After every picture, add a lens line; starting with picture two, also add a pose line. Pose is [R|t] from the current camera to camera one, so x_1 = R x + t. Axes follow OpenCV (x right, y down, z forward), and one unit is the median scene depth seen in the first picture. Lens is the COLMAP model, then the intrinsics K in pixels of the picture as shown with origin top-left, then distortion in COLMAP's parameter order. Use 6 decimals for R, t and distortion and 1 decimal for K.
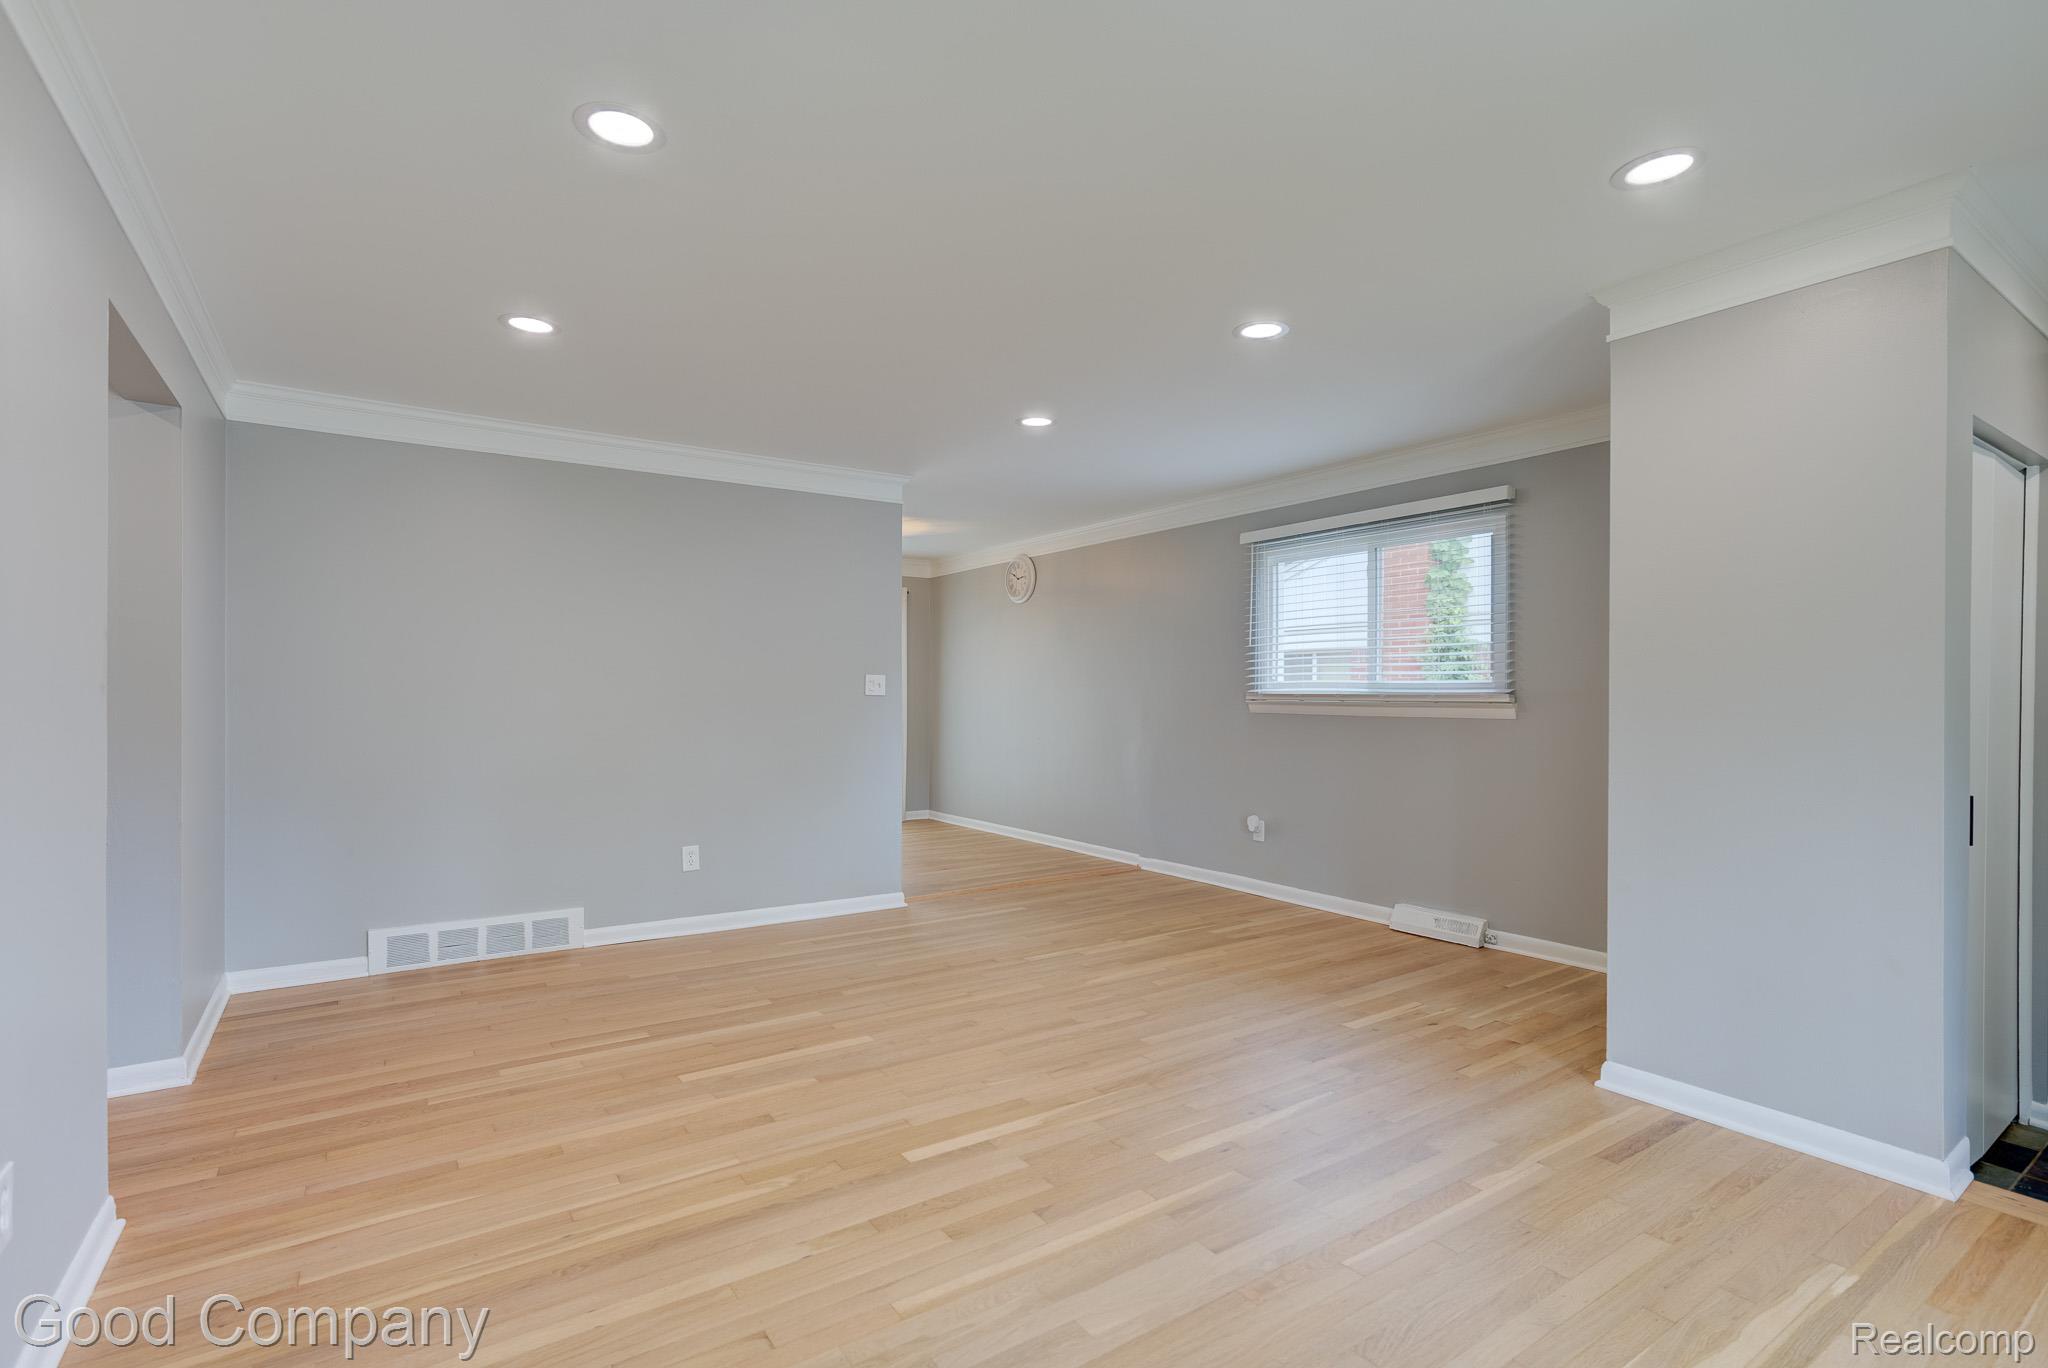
lens RADIAL K [[942.5, 0, 992.7], [0, 942.5, 697.8], [0, 0, 1]] dist [-0.015259, 0.010951]
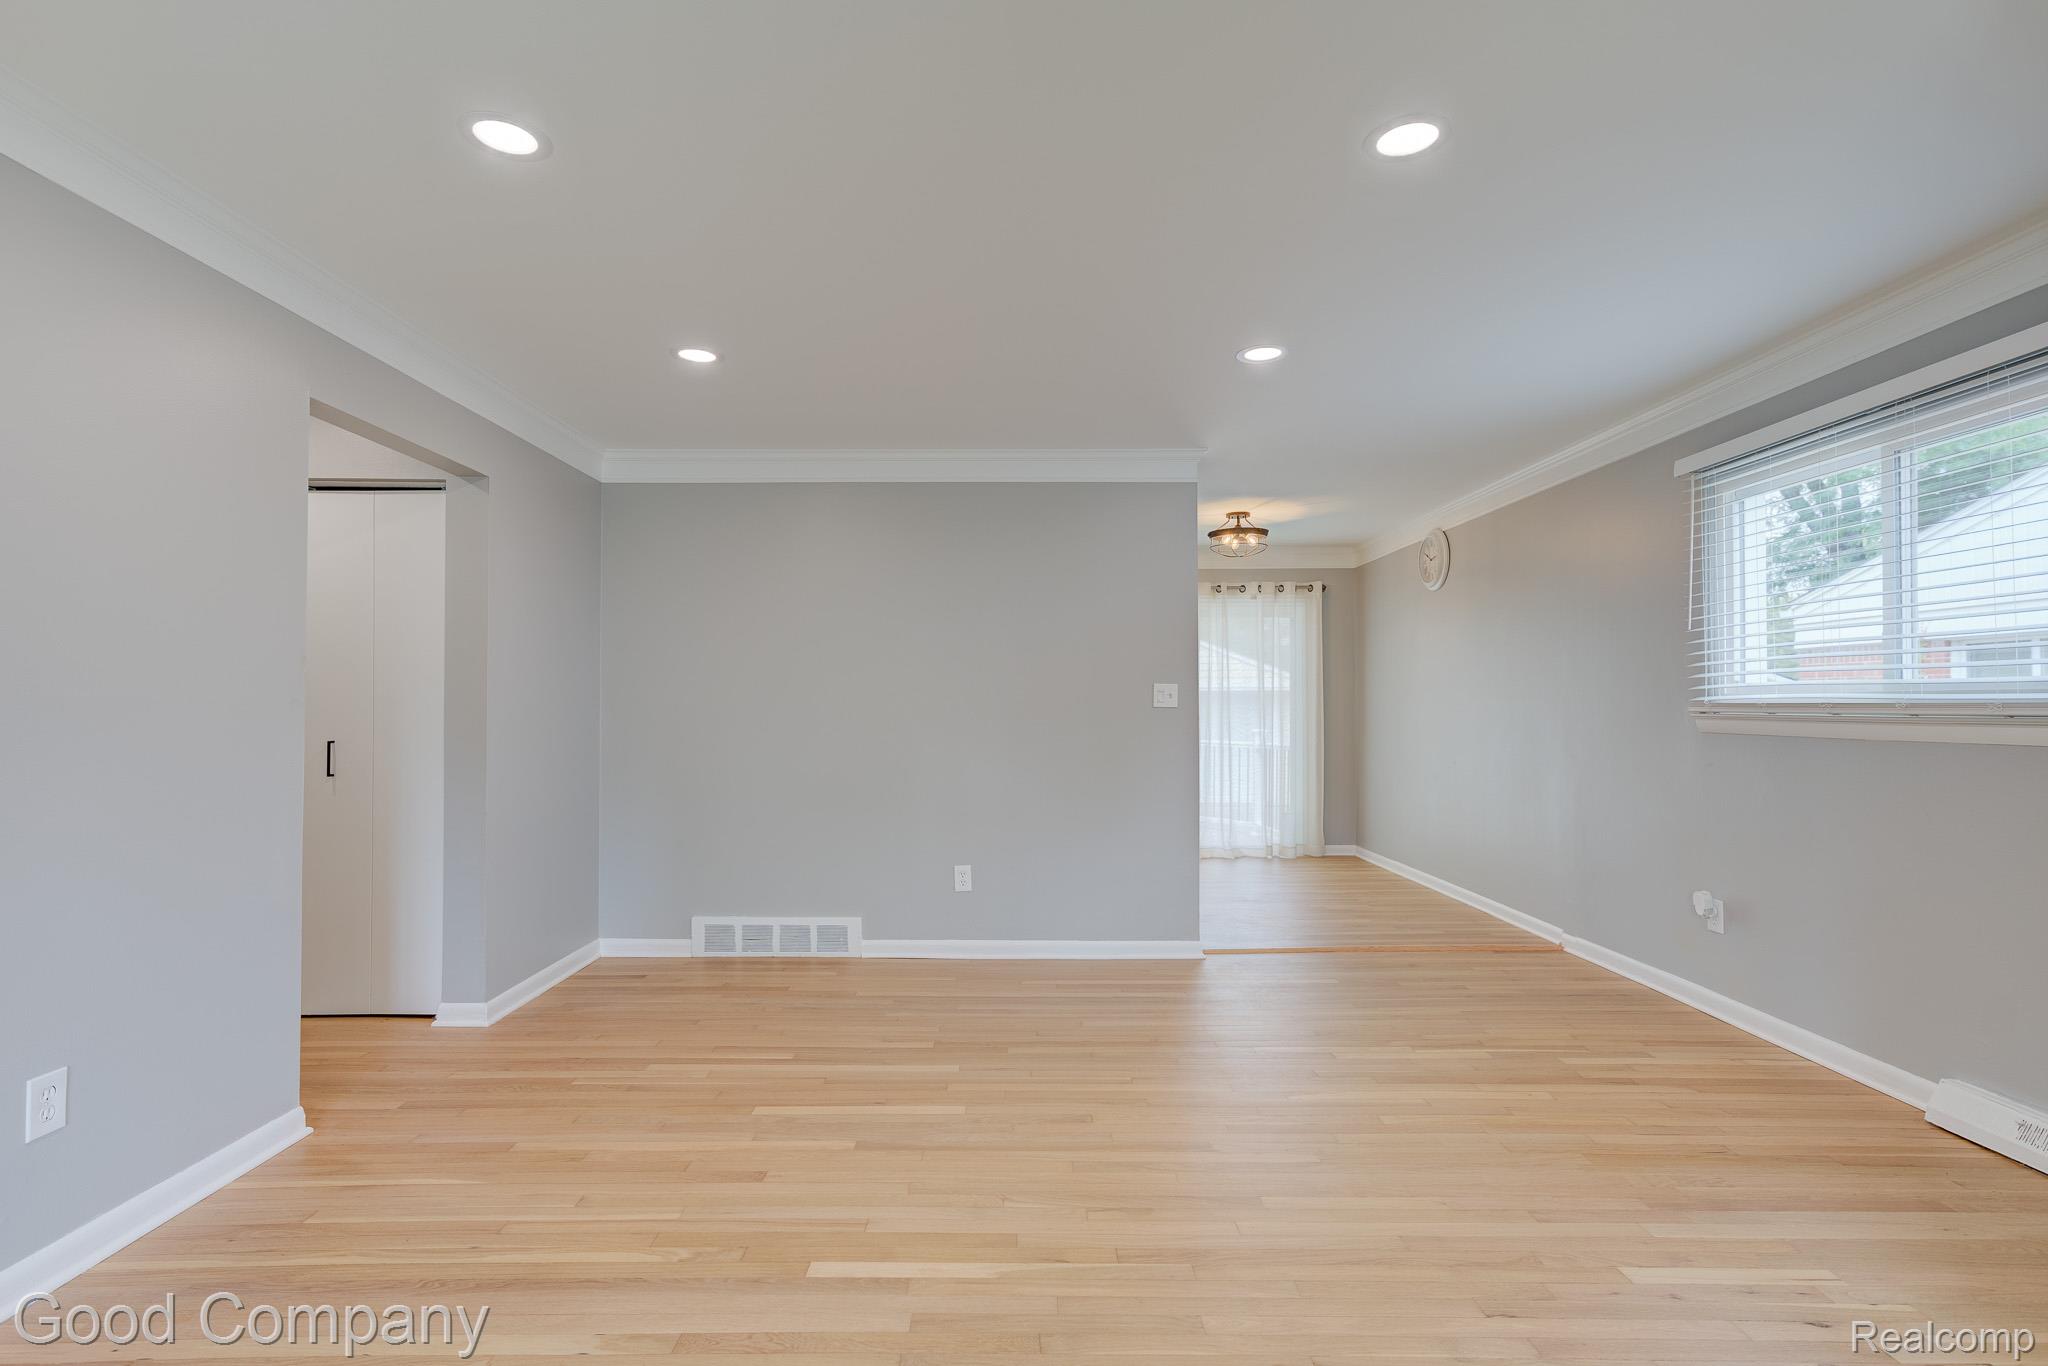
lens RADIAL K [[977.9, 0, 986.8], [0, 977.9, 690.9], [0, 0, 1]] dist [-0.012982, 0.022135]
pose [[0.837601, -0.013868, -0.546106, 0.302962], [0.002005, 0.999749, -0.022312, 0.001742], [0.546279, 0.017593, 0.837419, 0.213475]]
